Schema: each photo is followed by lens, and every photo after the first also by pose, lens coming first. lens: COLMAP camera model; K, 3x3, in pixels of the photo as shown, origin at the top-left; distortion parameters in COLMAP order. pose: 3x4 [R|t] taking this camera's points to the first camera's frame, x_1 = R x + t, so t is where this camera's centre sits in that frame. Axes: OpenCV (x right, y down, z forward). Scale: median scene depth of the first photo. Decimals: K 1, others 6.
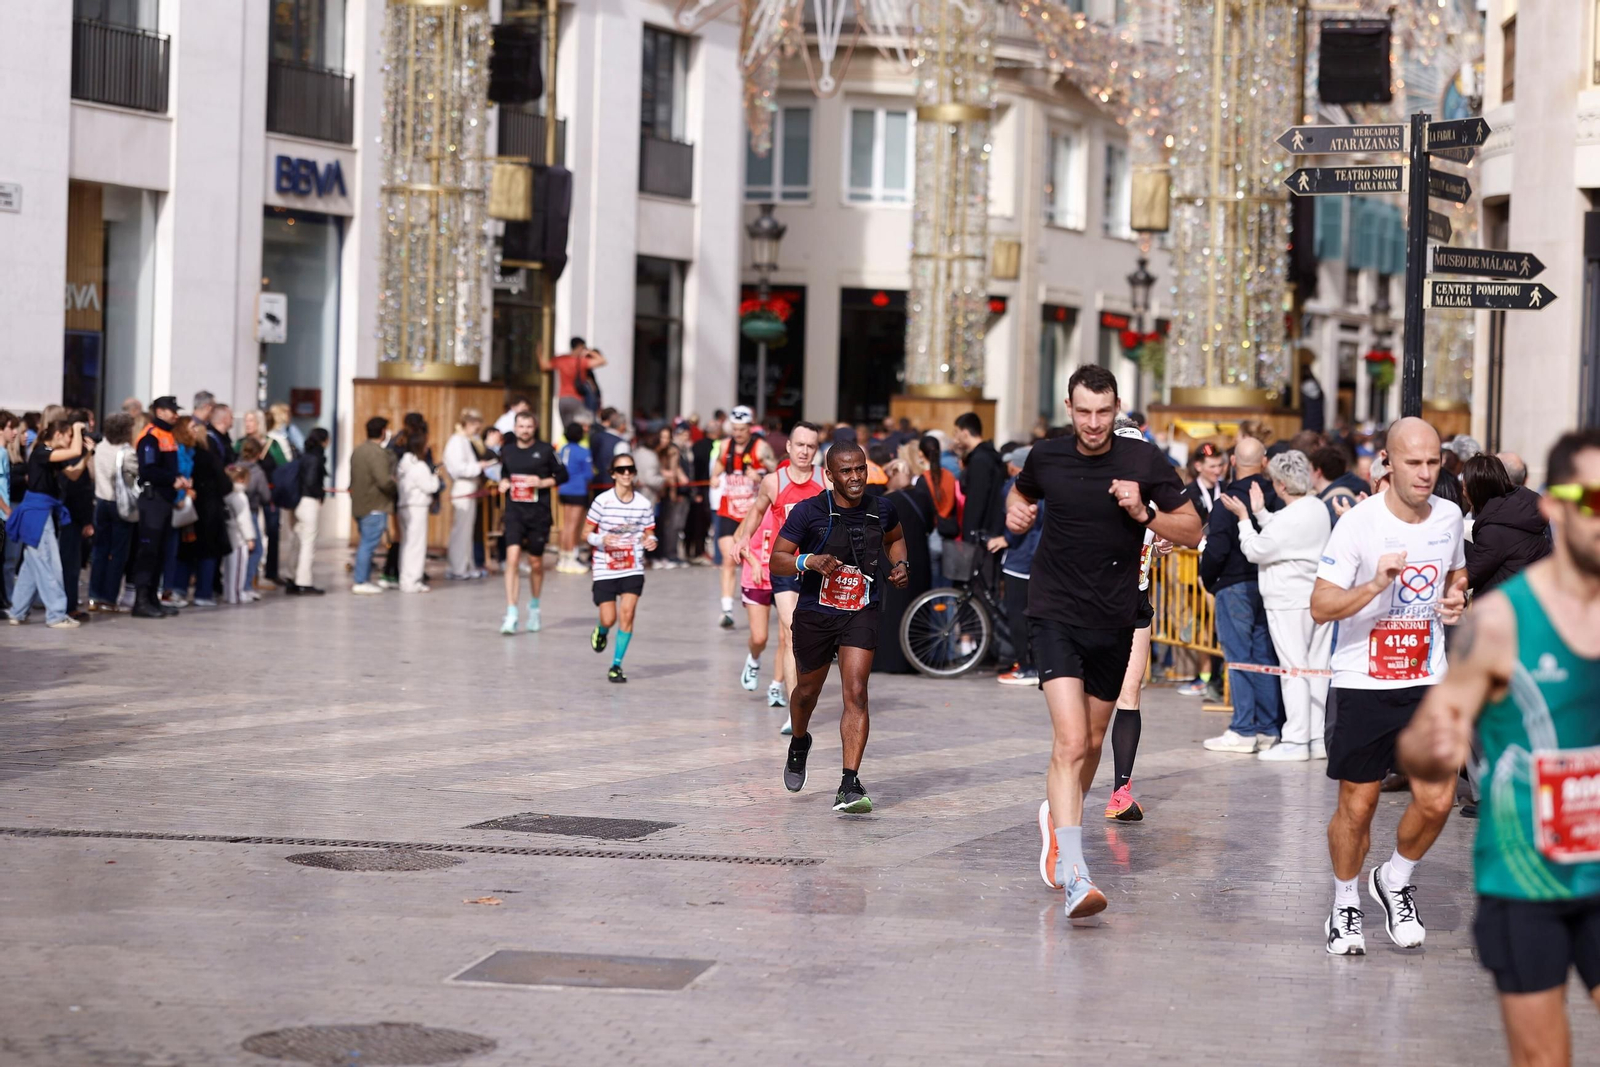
lens RADIAL K [[3885.7, 0, 801.1], [0, 3885.7, 529.1], [0, 0, 1]] dist [0.072930, -0.469620]
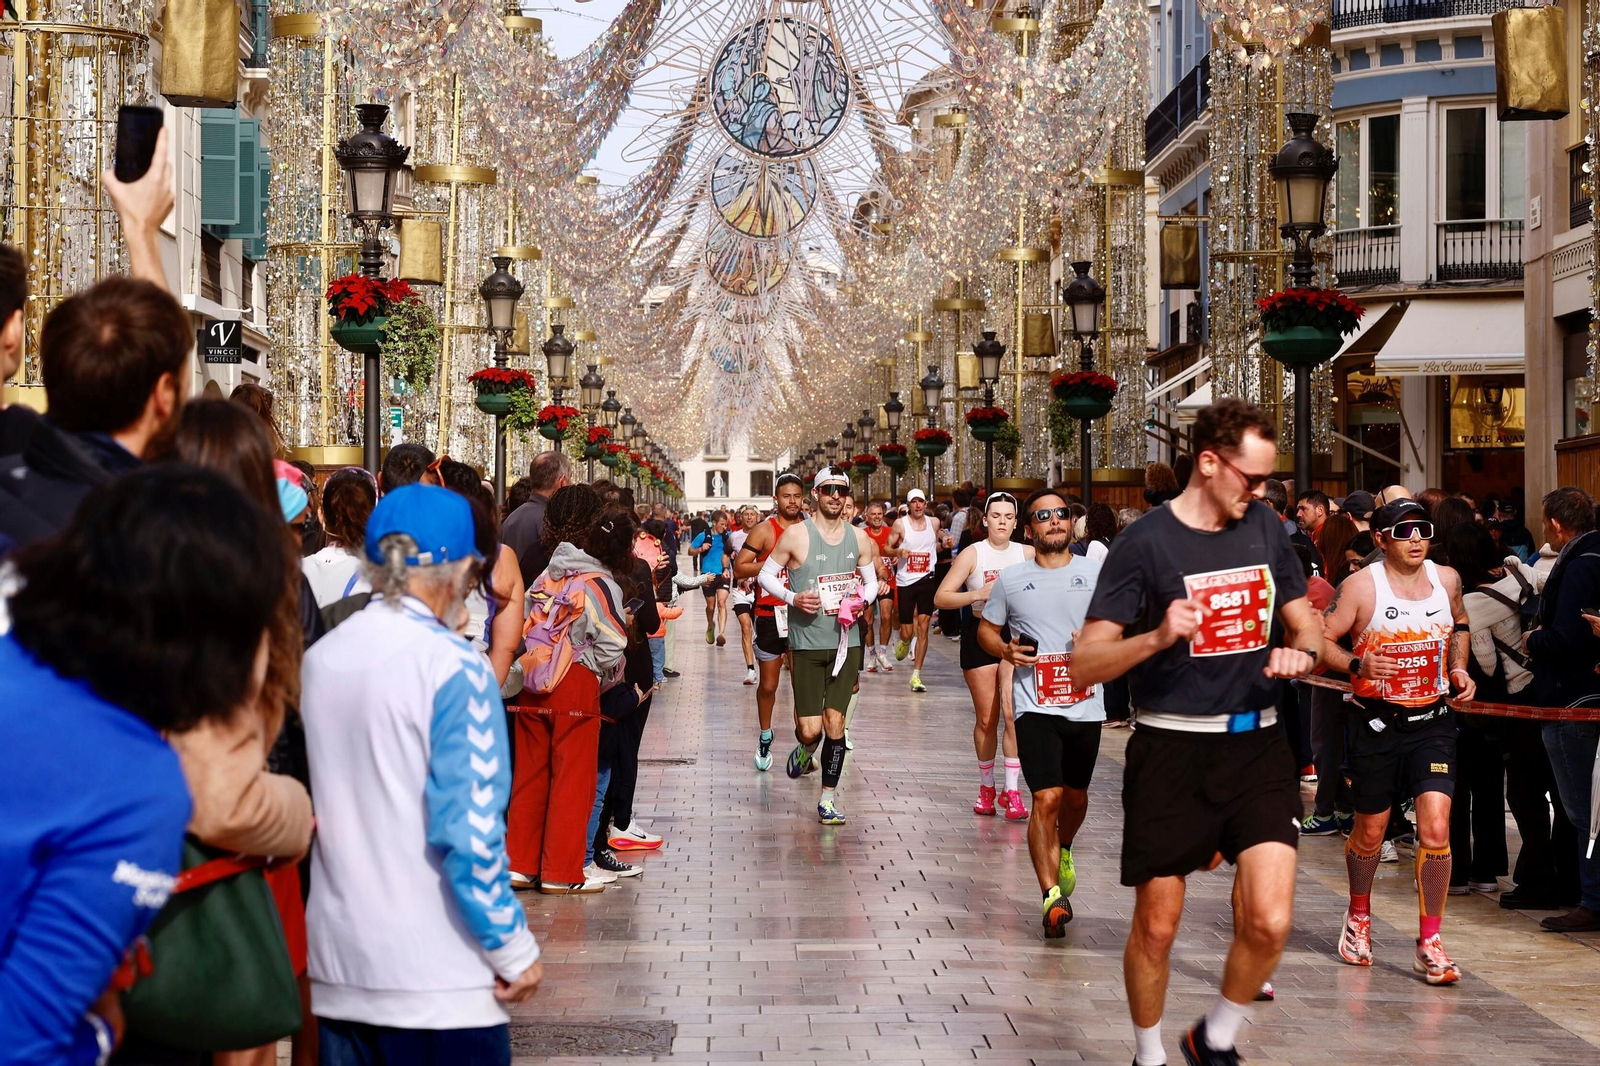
lens RADIAL K [[3848.9, 0, 796.7], [0, 3848.9, 513.3], [0, 0, 1]] dist [0.078884, -0.330525]
pose [[0.913056, -0.024175, 0.407117, -0.060482], [0.036628, 0.999068, -0.022822, -0.019626], [-0.406186, 0.035749, 0.913091, 0.852615]]
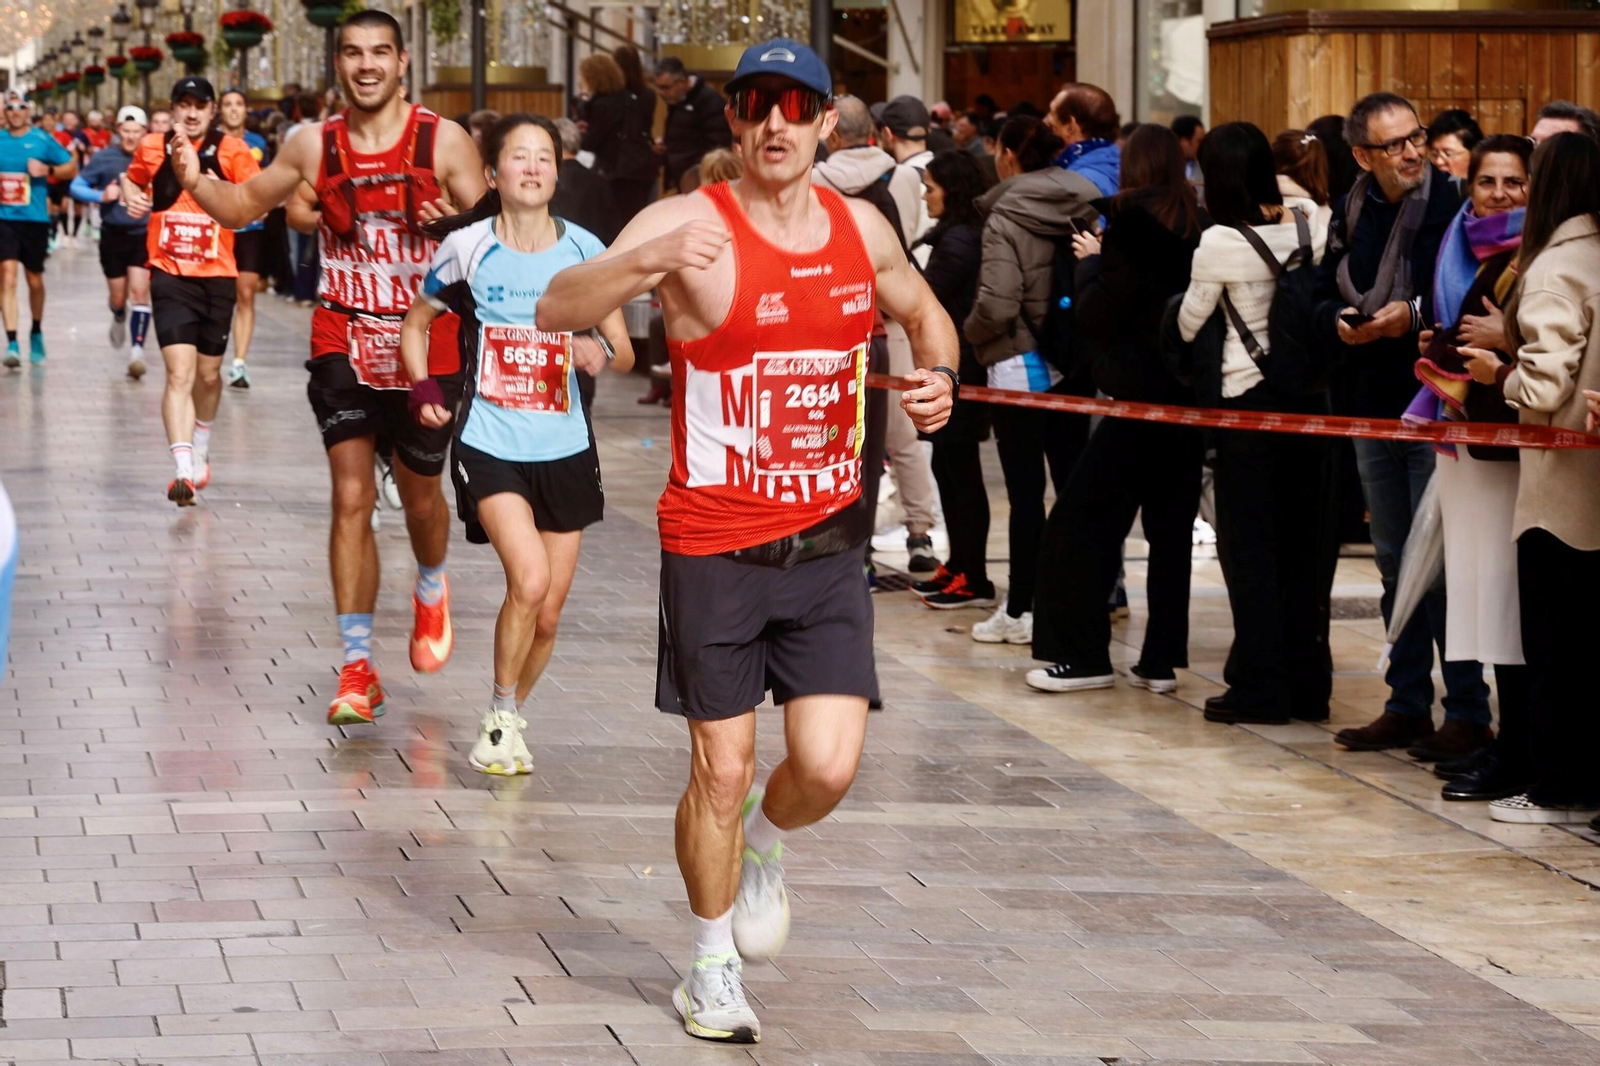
lens RADIAL K [[5020.1, 0, 694.1], [0, 5020.1, 529.5], [0, 0, 1]] dist [0.091276, -0.750987]
pose [[0.853028, -0.060180, 0.518384, -0.044601], [0.033139, 0.997570, 0.061278, -0.020677], [-0.520812, -0.035093, 0.852950, 0.904190]]
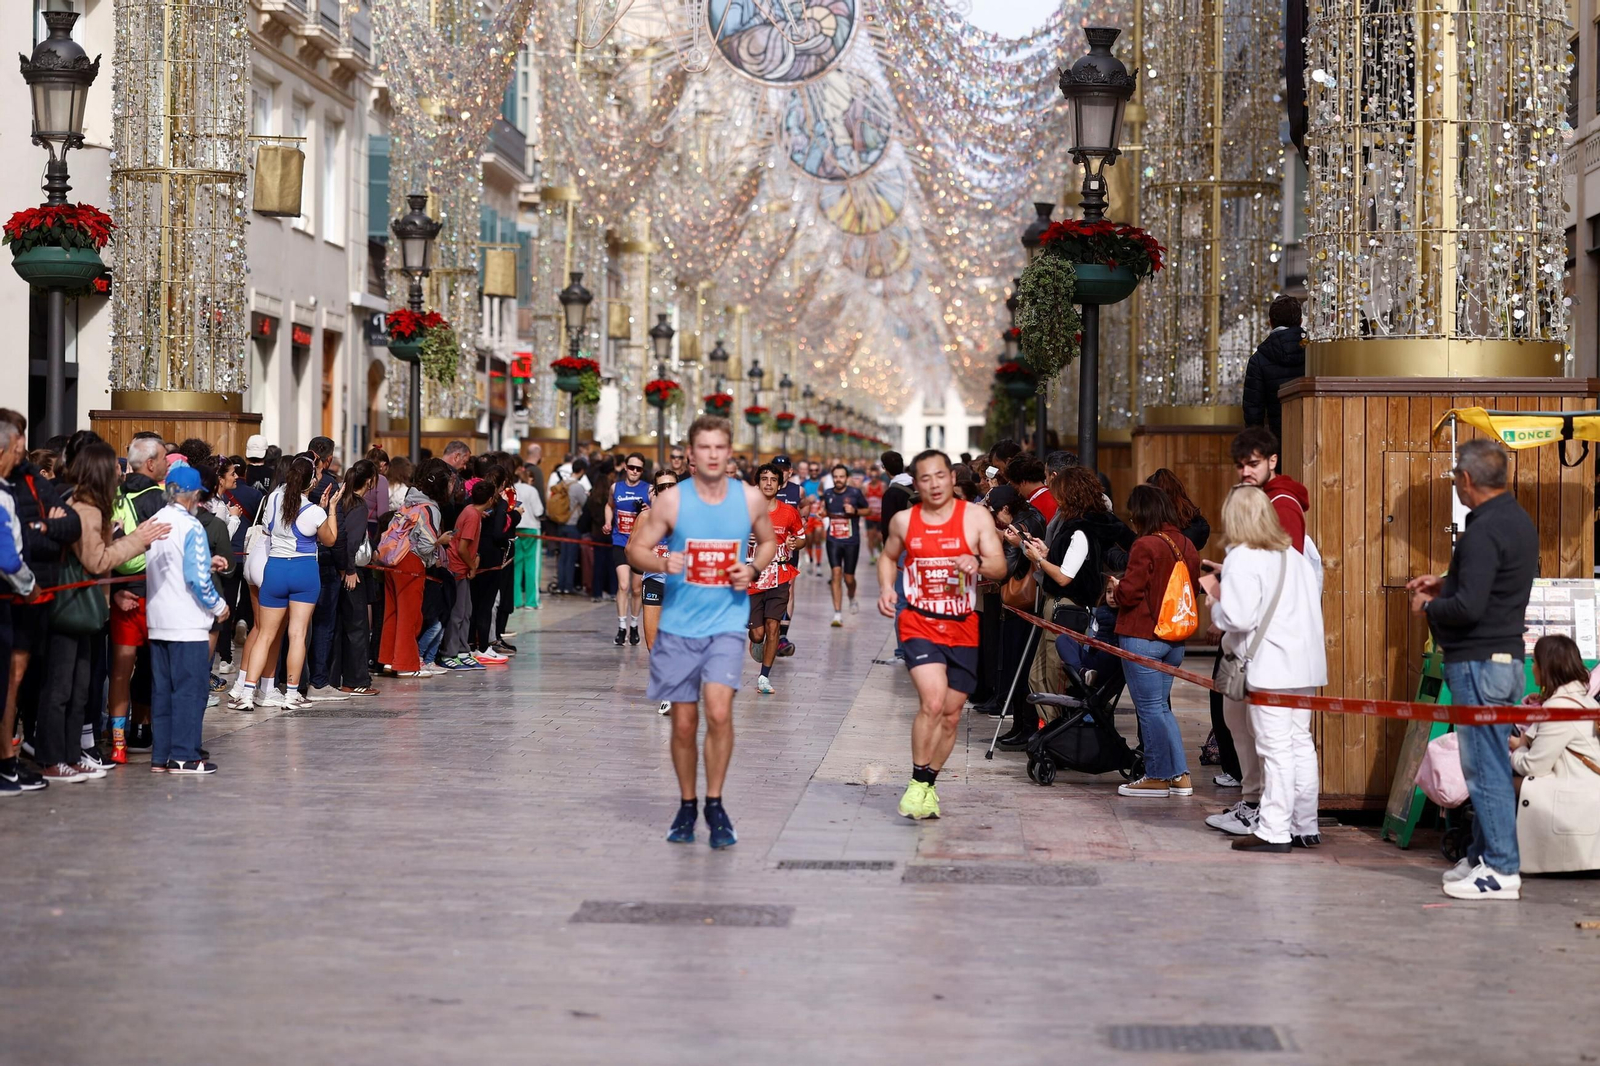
lens RADIAL K [[3841.4, 0, 797.8], [0, 3841.4, 534.1], [0, 0, 1]] dist [0.053548, 0.052738]
pose [[0.938702, -0.022903, 0.343968, -0.101203], [0.026866, 0.999616, -0.006760, -0.012083], [-0.343681, 0.015587, 0.938957, 0.556014]]
